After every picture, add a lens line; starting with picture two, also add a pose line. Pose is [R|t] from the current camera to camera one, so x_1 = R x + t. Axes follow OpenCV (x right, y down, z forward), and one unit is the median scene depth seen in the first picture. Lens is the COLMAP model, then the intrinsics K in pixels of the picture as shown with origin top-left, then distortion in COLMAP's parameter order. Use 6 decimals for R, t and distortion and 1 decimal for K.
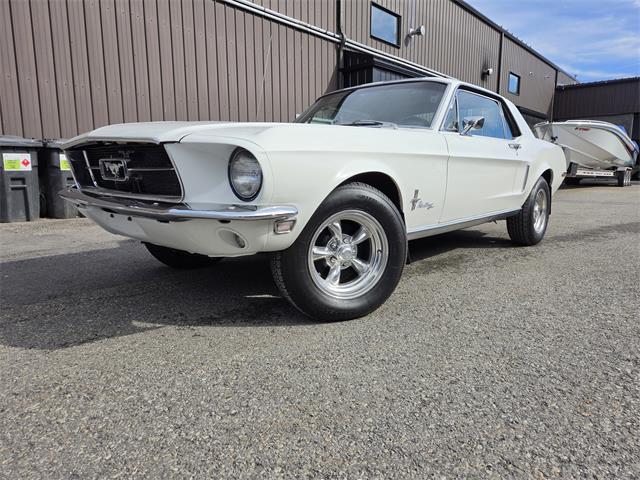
lens RADIAL K [[432.1, 0, 324.1], [0, 432.1, 232.8], [0, 0, 1]] dist [0.056263, -0.045174]
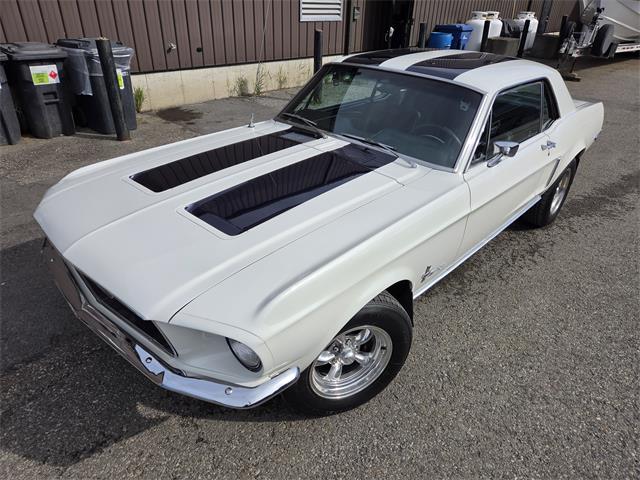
lens RADIAL K [[432.1, 0, 324.1], [0, 432.1, 232.8], [0, 0, 1]] dist [0.056263, -0.045174]
pose [[0.999190, 0.039888, 0.005334, -0.017932], [-0.039145, 0.932604, 0.358771, -0.488740], [0.009336, -0.358689, 0.933410, 0.162827]]
